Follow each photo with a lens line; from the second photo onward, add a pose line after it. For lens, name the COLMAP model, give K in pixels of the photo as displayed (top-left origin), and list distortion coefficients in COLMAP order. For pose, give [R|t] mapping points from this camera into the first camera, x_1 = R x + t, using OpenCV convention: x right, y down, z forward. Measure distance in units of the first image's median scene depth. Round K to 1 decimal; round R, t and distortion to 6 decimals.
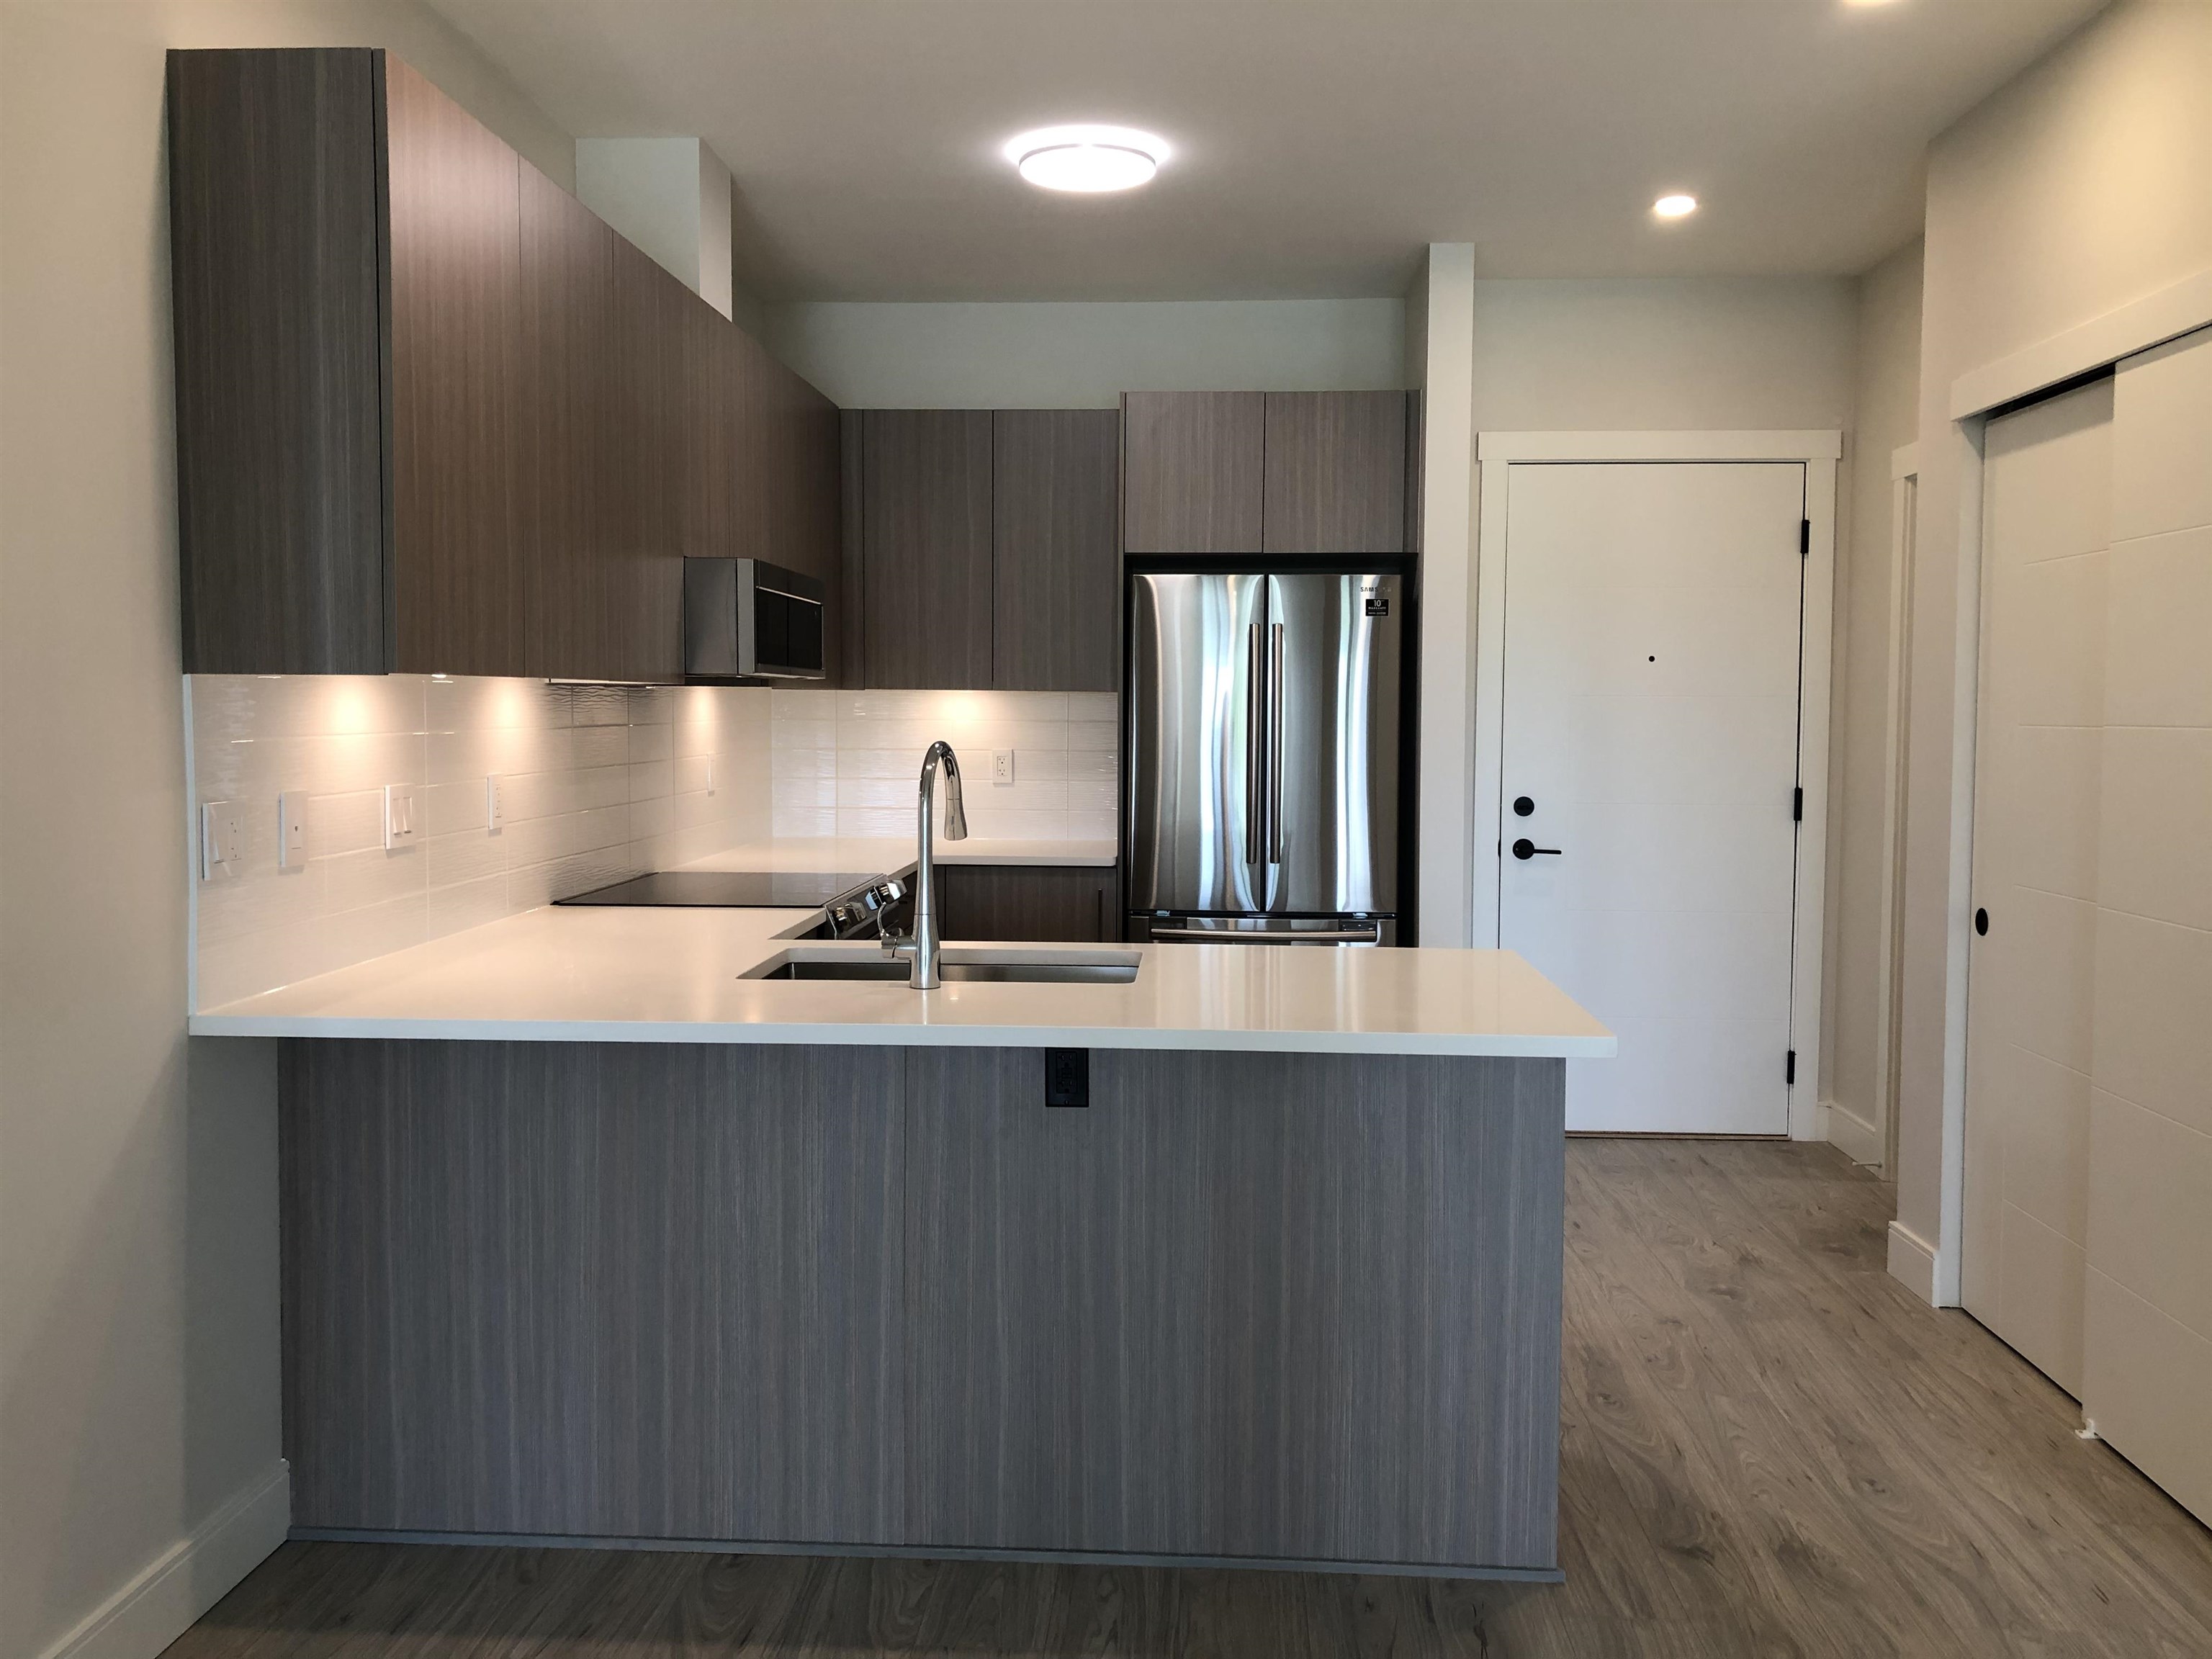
lens RADIAL K [[1806.7, 0, 1103.3], [0, 1806.7, 816.1], [0, 0, 1]] dist [0.041187, -0.045517]
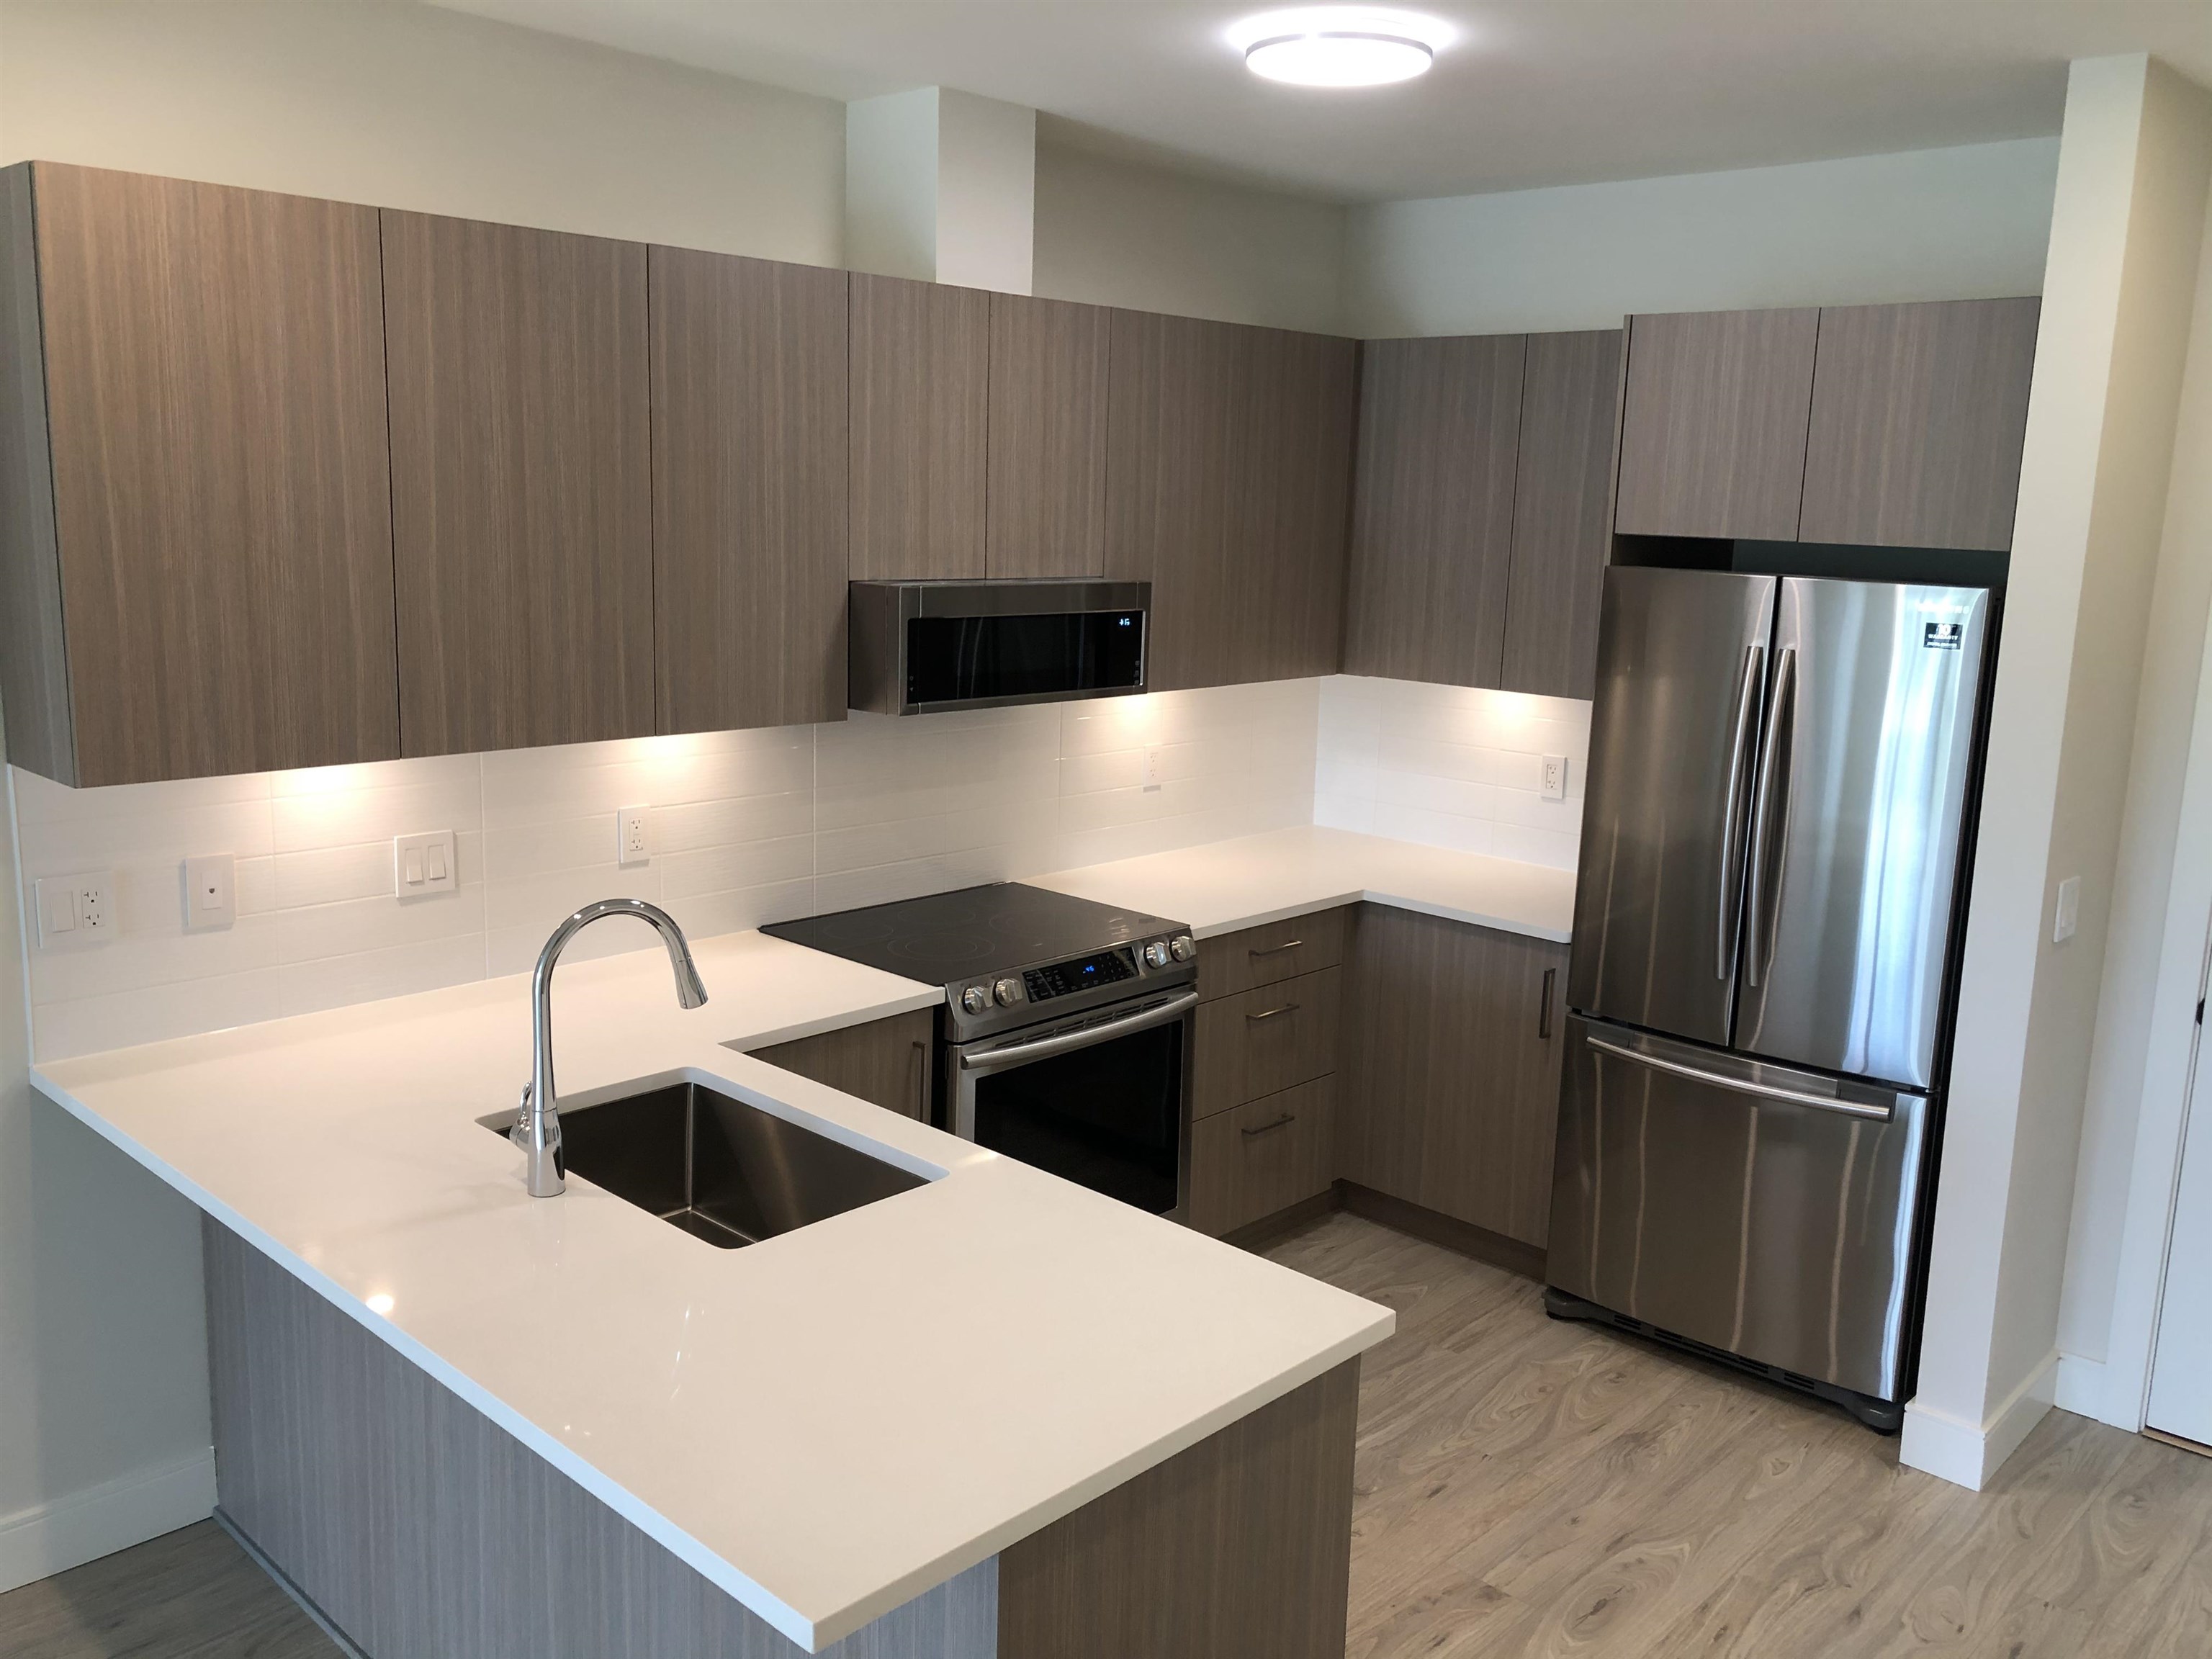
lens RADIAL K [[1806.7, 0, 1105.1], [0, 1806.7, 819.7], [0, 0, 1]] dist [0.041187, -0.045517]
pose [[0.767072, 0.135643, -0.627058, 0.510682], [-0.066596, 0.988949, 0.132460, -0.173829], [0.638095, -0.059847, 0.767628, 0.430372]]
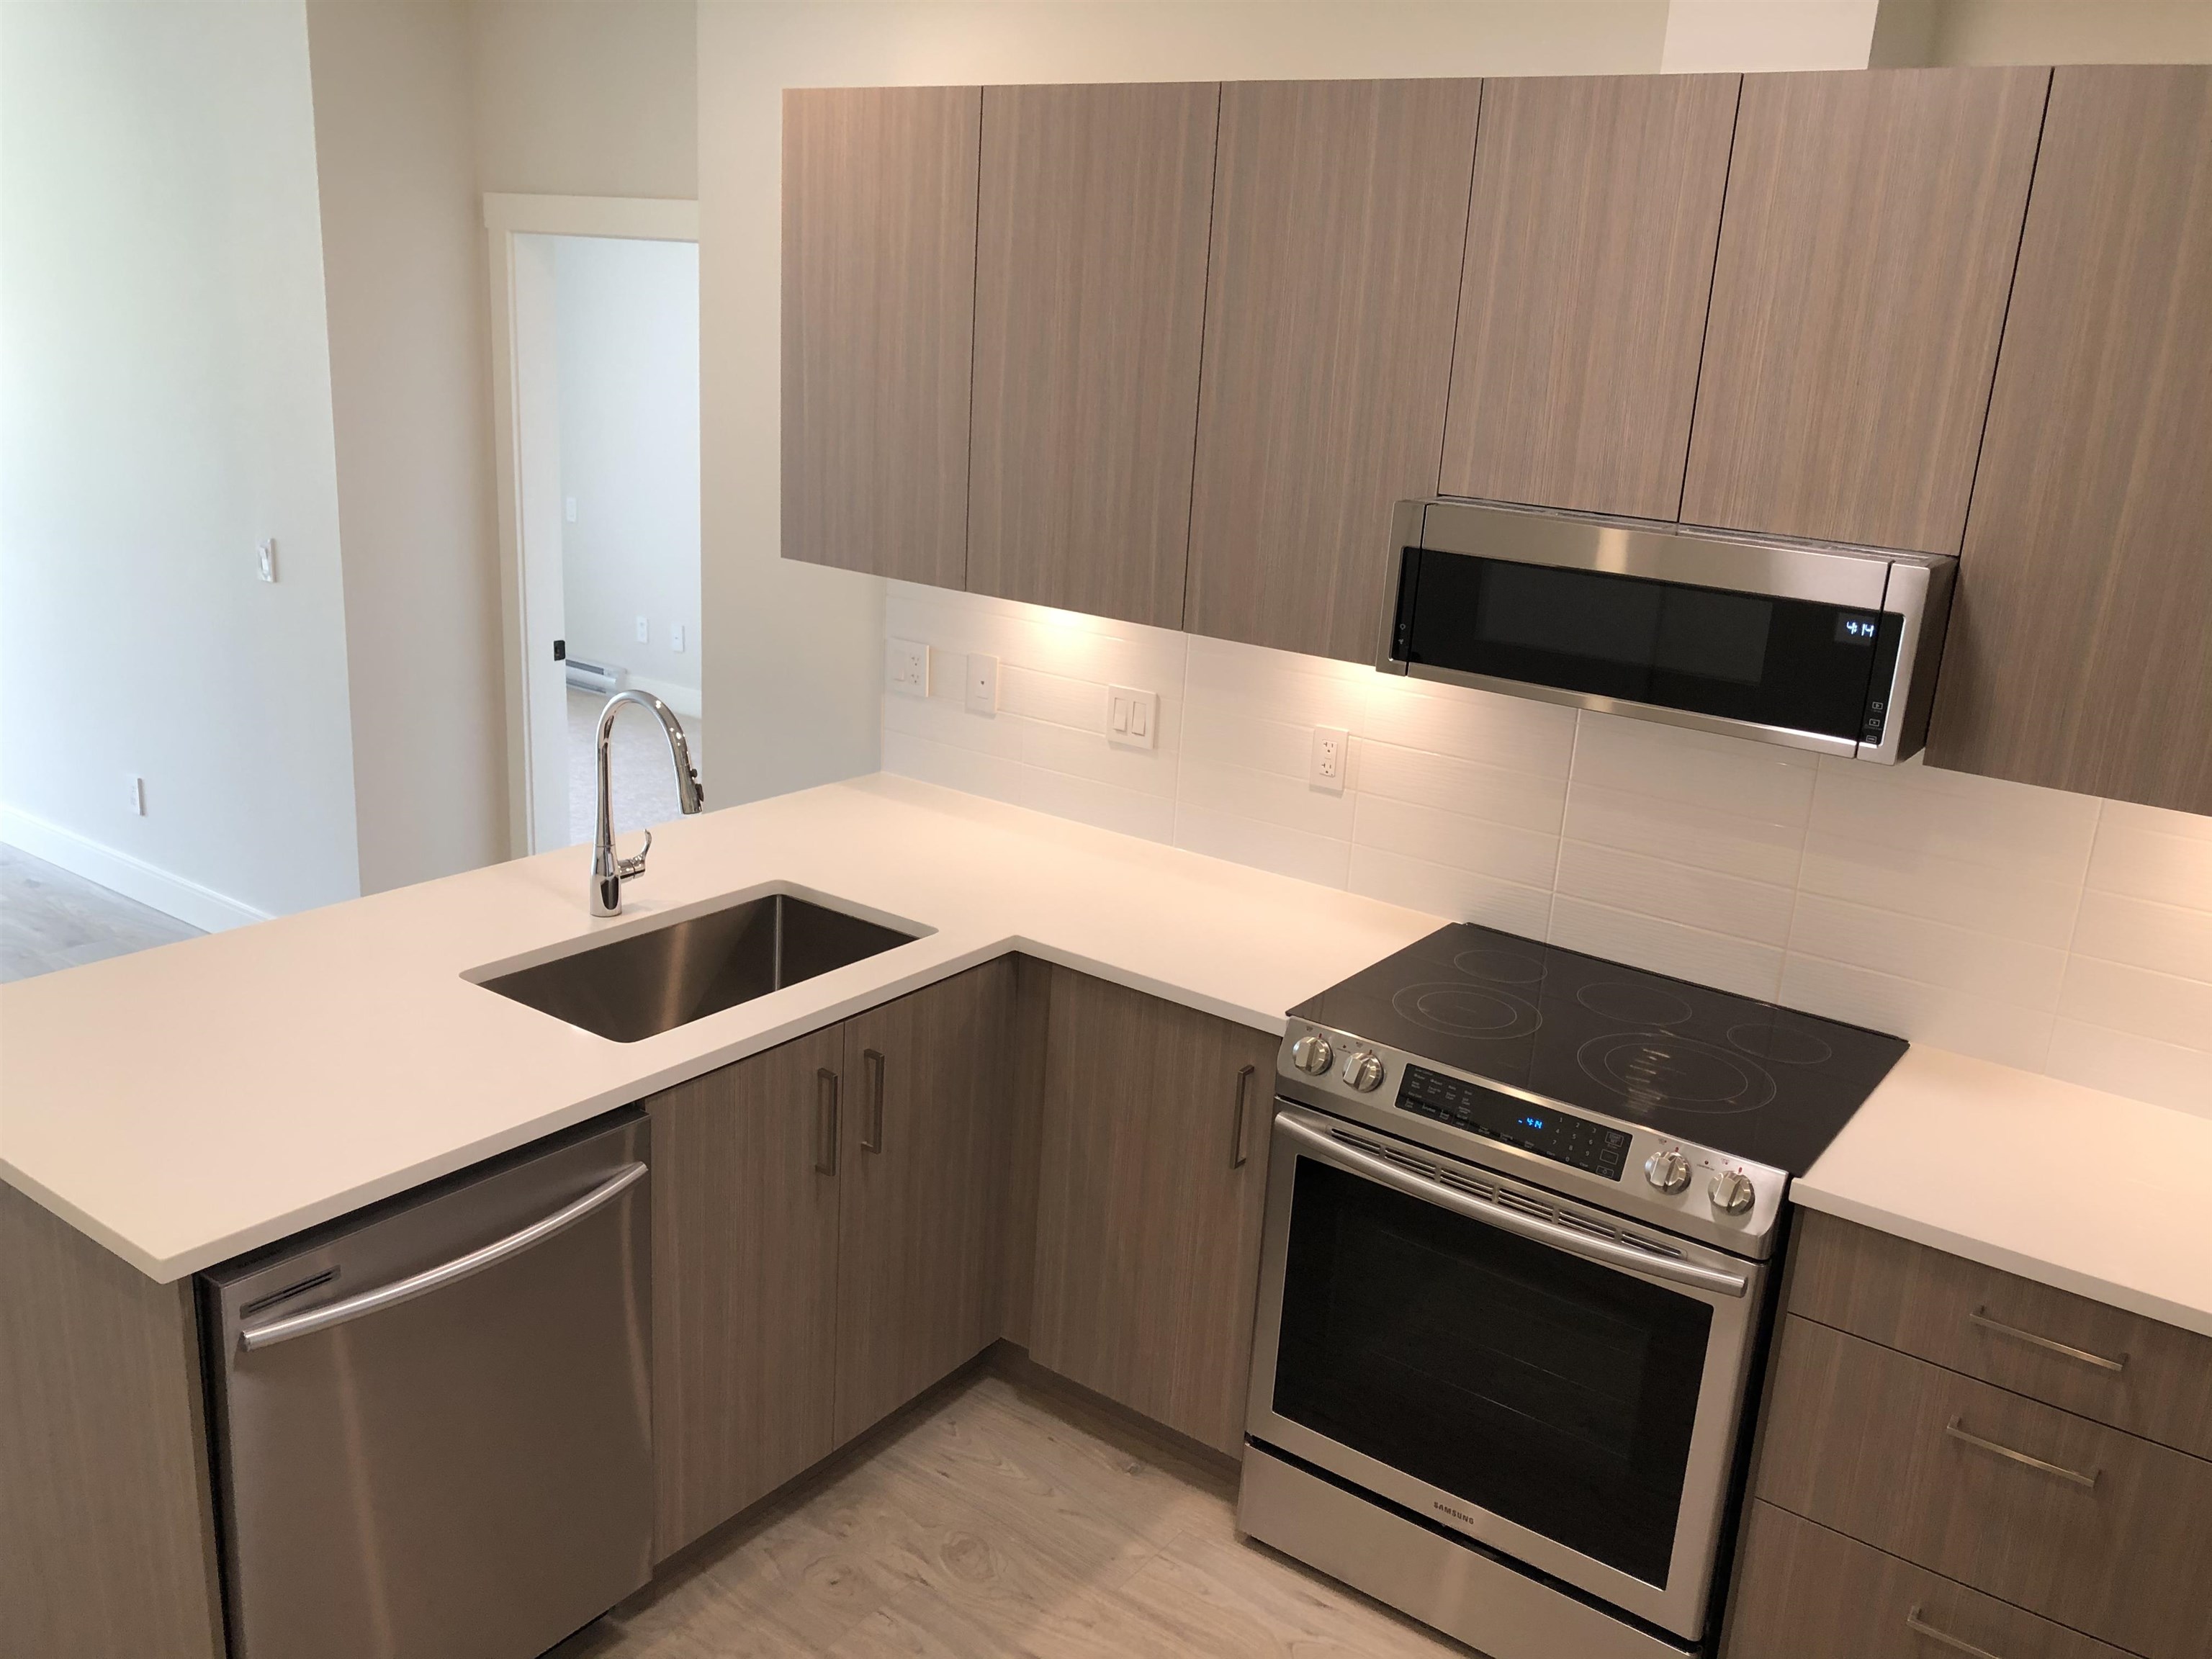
lens RADIAL K [[1806.7, 0, 1123.5], [0, 1806.7, 832.9], [0, 0, 1]] dist [0.041187, -0.045517]
pose [[-0.533156, 0.202864, -0.821335, 0.486977], [-0.114253, 0.944667, 0.307491, -0.249801], [0.838267, 0.257781, -0.480477, 1.435443]]
